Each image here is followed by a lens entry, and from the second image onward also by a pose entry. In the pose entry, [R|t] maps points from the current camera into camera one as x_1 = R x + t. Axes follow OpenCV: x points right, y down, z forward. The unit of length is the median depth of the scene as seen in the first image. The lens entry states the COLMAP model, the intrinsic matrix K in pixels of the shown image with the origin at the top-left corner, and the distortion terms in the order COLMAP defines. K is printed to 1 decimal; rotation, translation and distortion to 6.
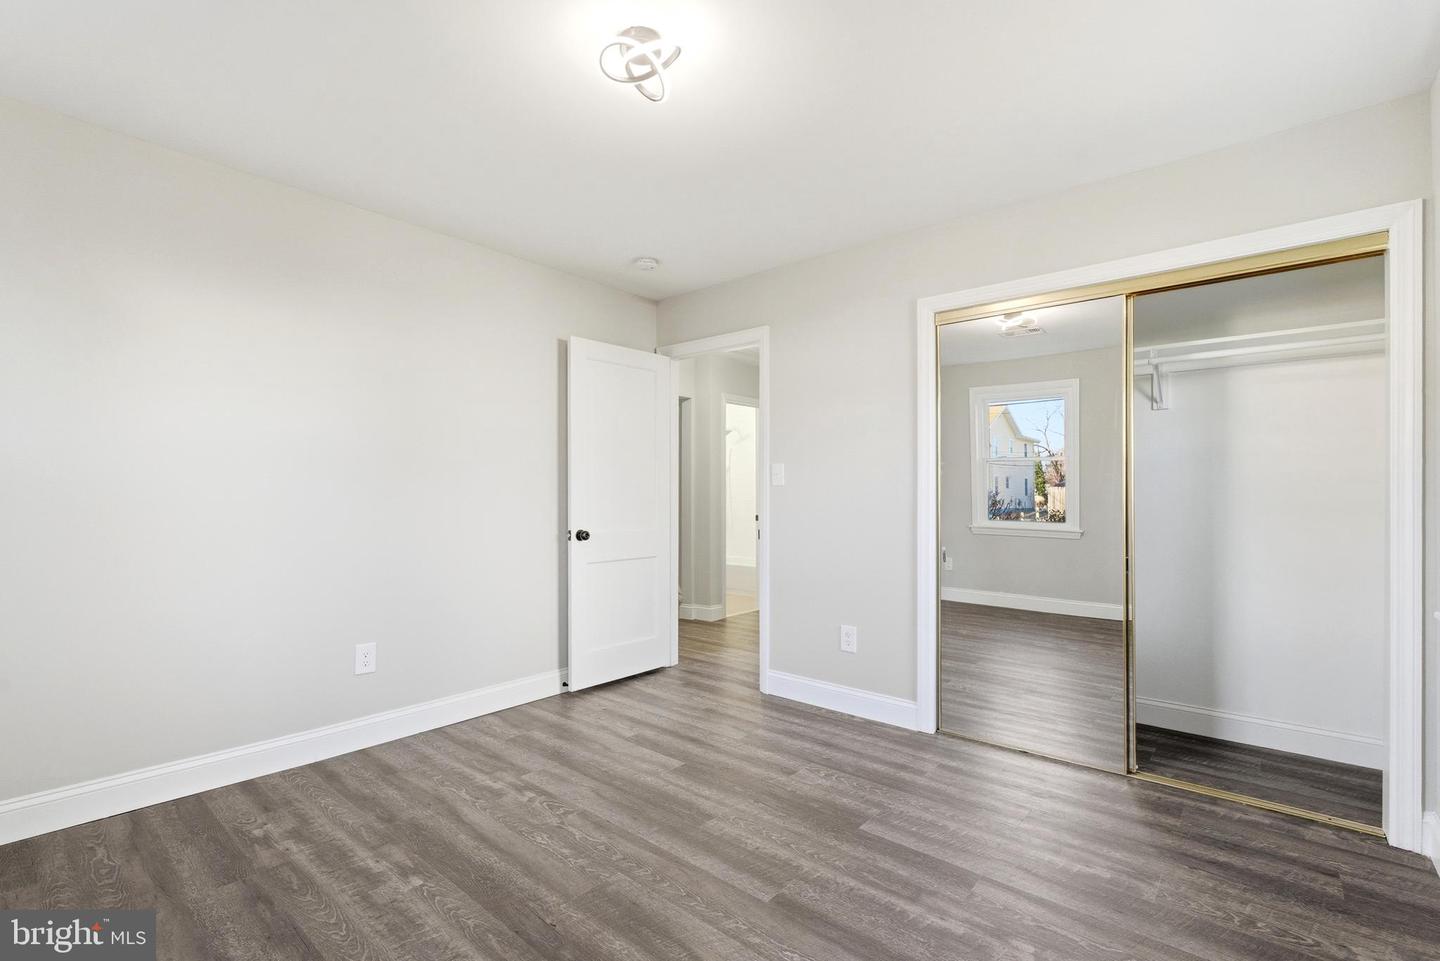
lens RADIAL K [[636.2, 0, 713.0], [0, 636.2, 484.3], [0, 0, 1]] dist [-0.004116, -0.000246]
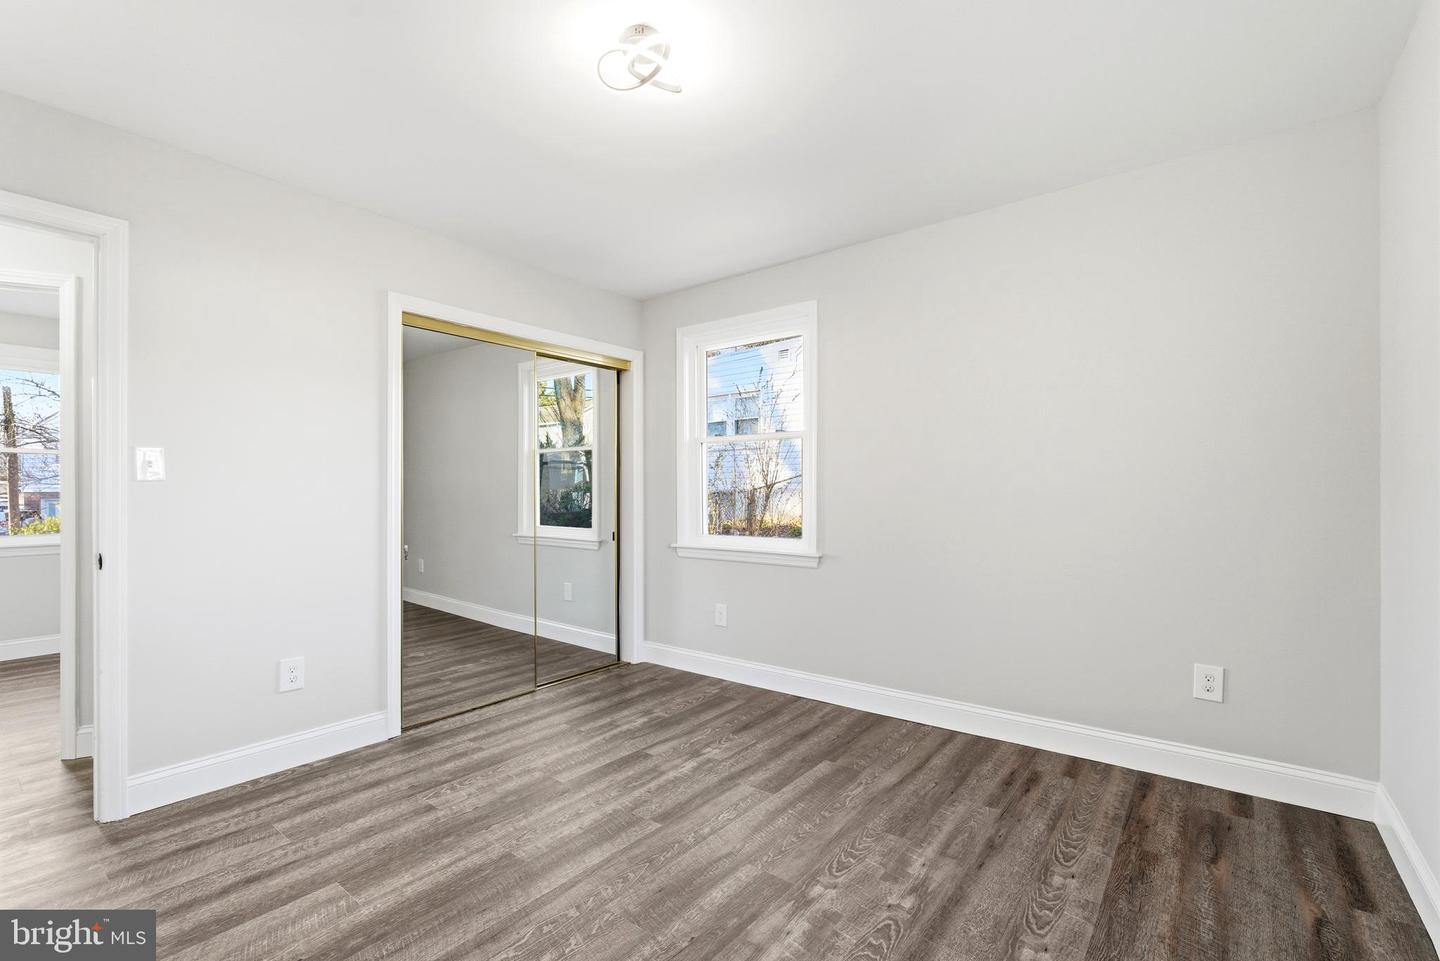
lens RADIAL K [[651.3, 0, 710.8], [0, 651.3, 492.0], [0, 0, 1]] dist [-0.003004, 0.000599]
pose [[-0.029789, -0.002914, 0.999552, -0.928189], [-0.006642, 0.999974, 0.002718, 0.016215], [-0.999534, -0.006558, -0.029807, 0.762016]]
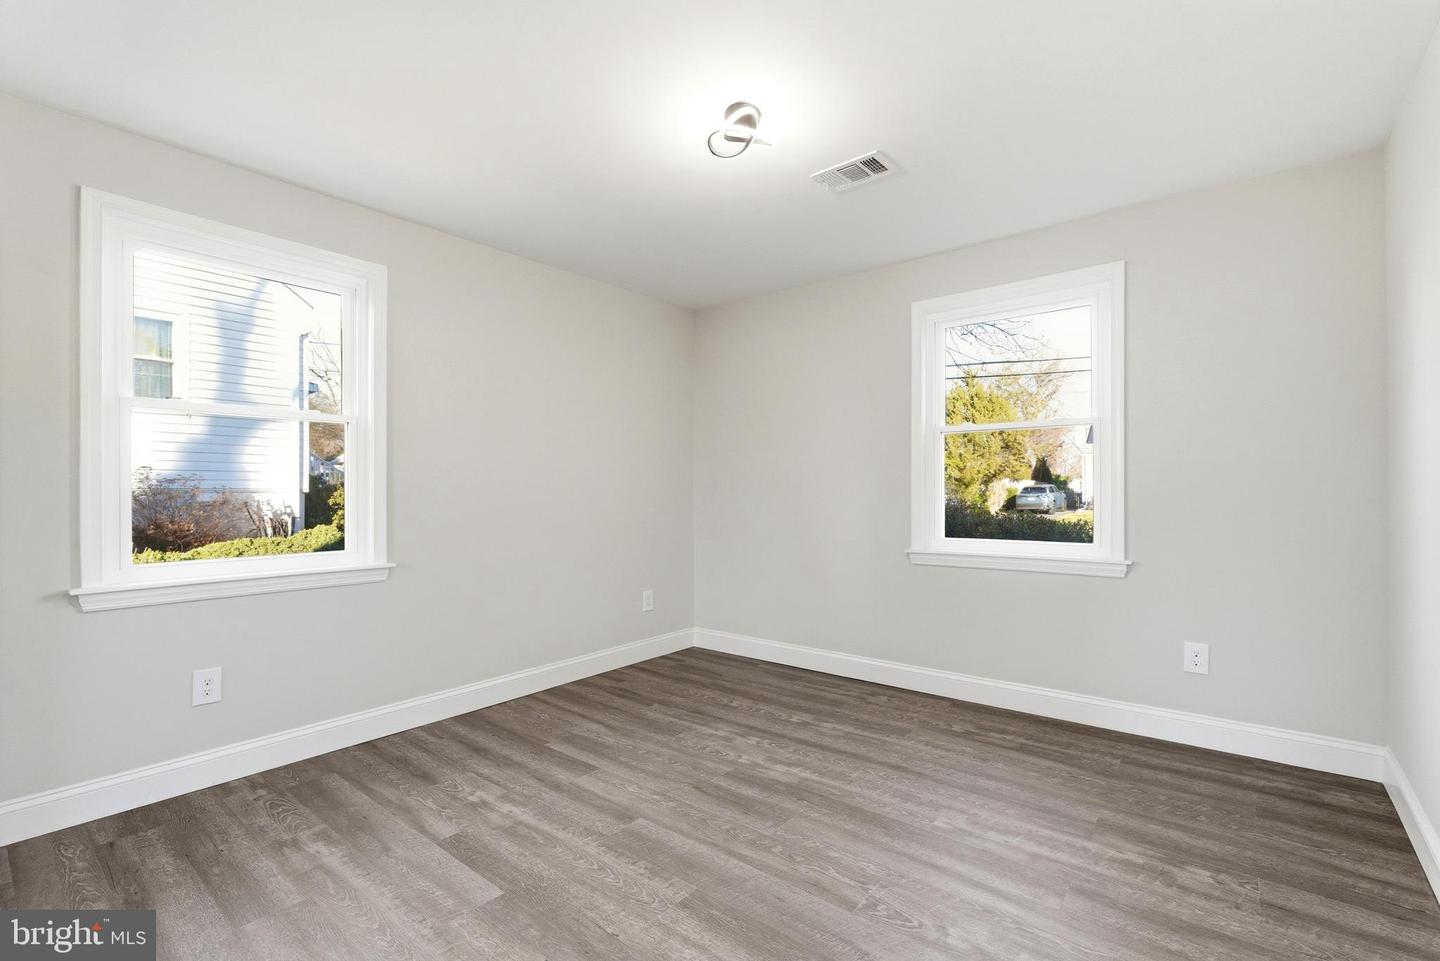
lens RADIAL K [[651.3, 0, 710.8], [0, 651.3, 492.0], [0, 0, 1]] dist [-0.003004, 0.000599]
pose [[-0.999806, 0.004745, -0.019134, -0.025428], [0.004971, 0.999918, -0.011796, 0.029806], [0.019077, -0.011889, -0.999747, 1.832843]]
